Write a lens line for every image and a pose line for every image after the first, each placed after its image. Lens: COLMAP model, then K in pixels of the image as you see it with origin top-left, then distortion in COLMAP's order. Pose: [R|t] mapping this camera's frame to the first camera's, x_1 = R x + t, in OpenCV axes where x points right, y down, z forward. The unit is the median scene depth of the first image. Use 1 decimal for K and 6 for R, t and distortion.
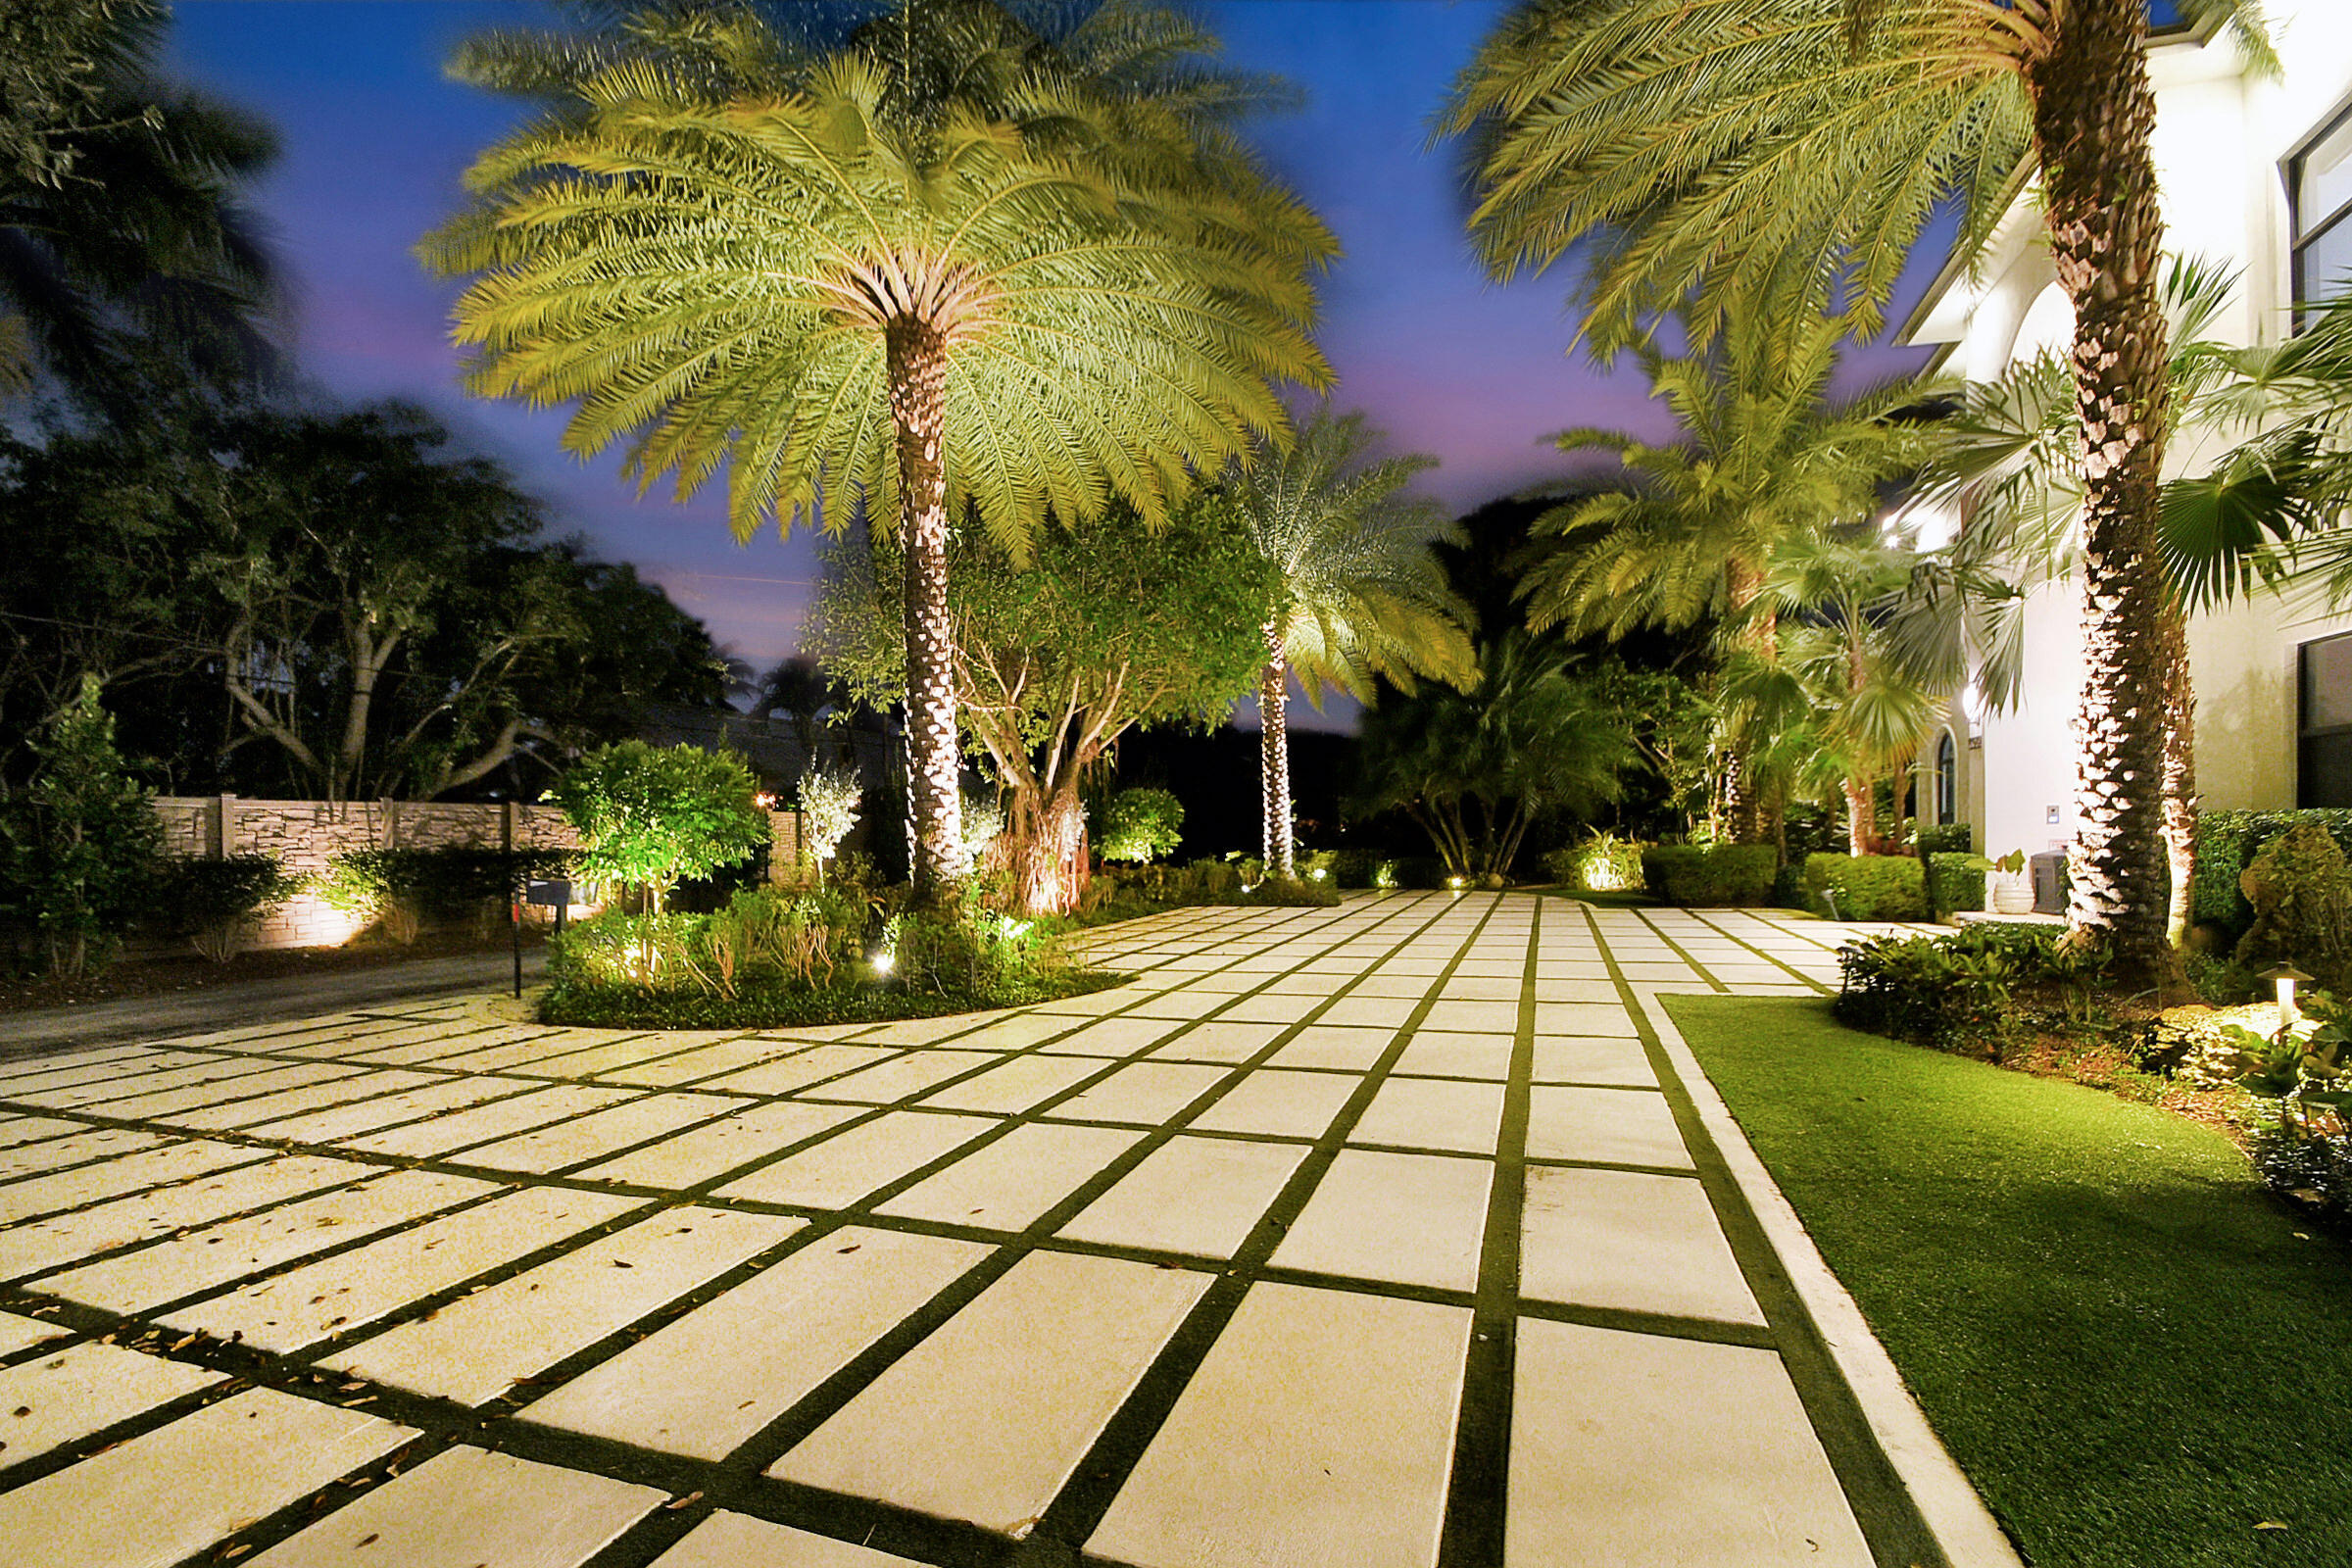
lens RADIAL K [[1043.4, 0, 1143.7], [0, 1043.4, 843.6], [0, 0, 1]] dist [-0.001942, -0.007392]
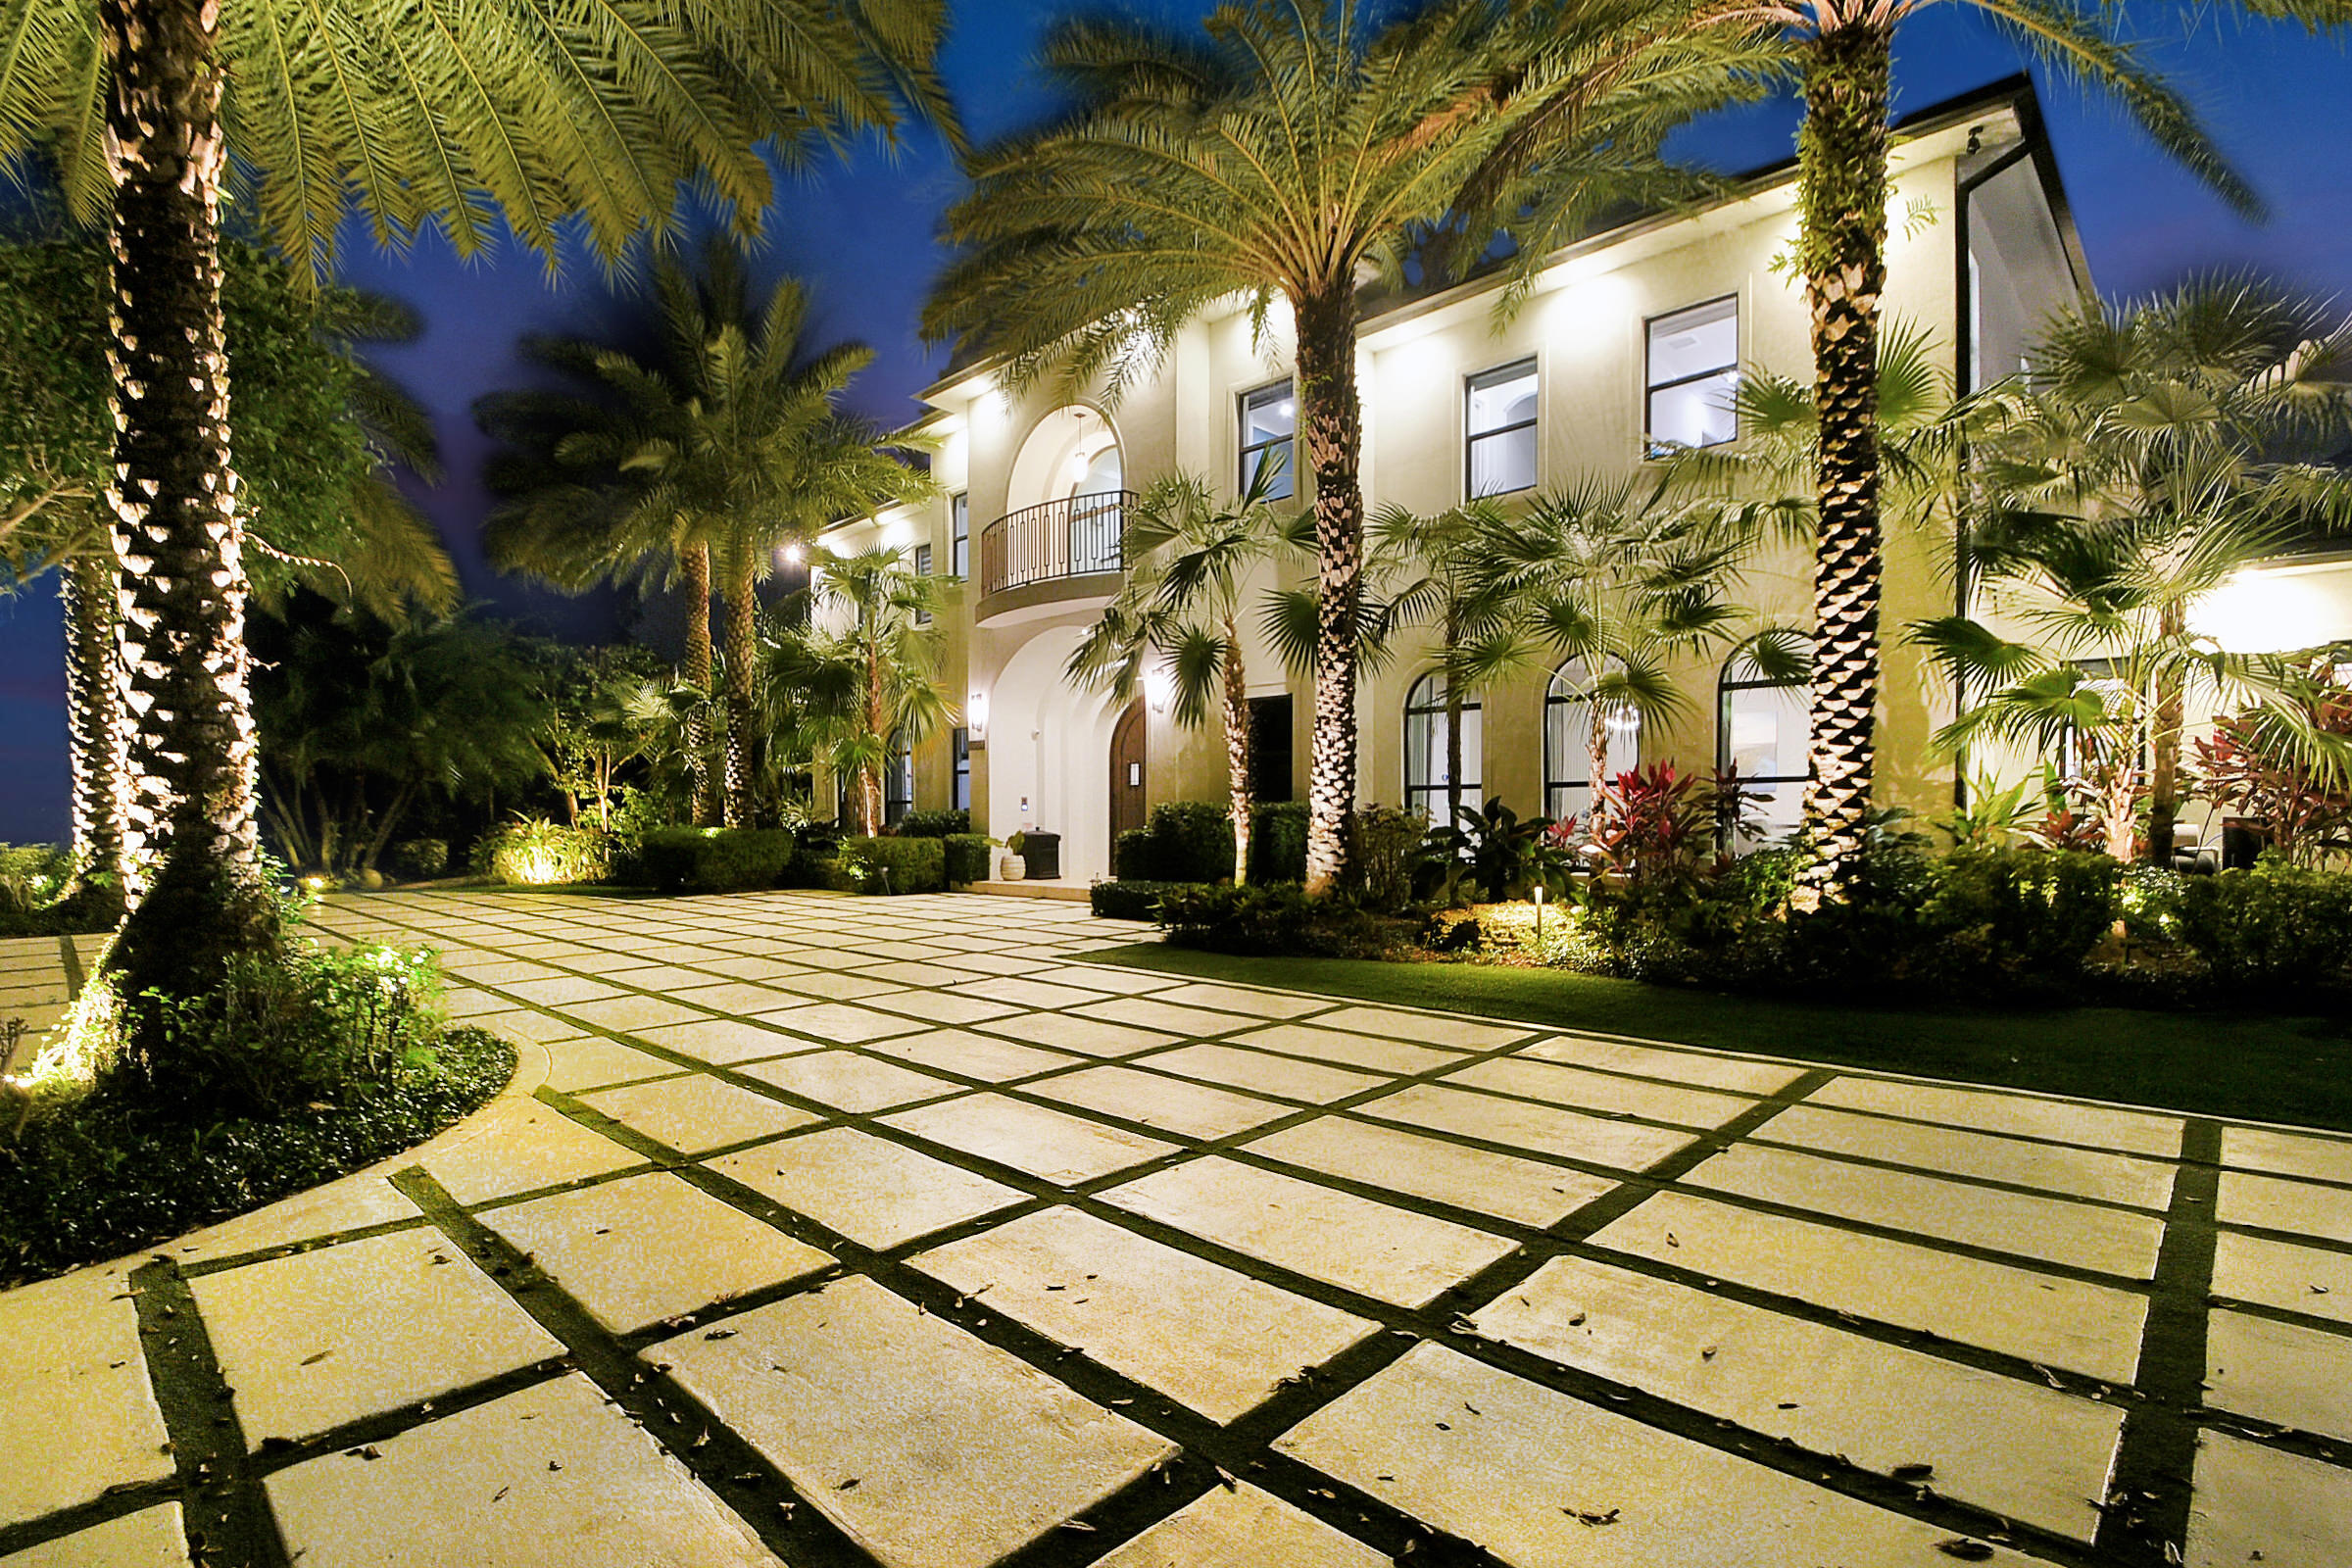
lens RADIAL K [[1130.0, 0, 1172.0], [0, 1130.0, 839.2], [0, 0, 1]] dist [-0.000680, -0.015782]
pose [[0.390909, -0.008013, 0.920395, -0.749856], [0.005261, 0.999965, 0.006471, 0.017187], [-0.920414, 0.002313, 0.390937, 0.558754]]
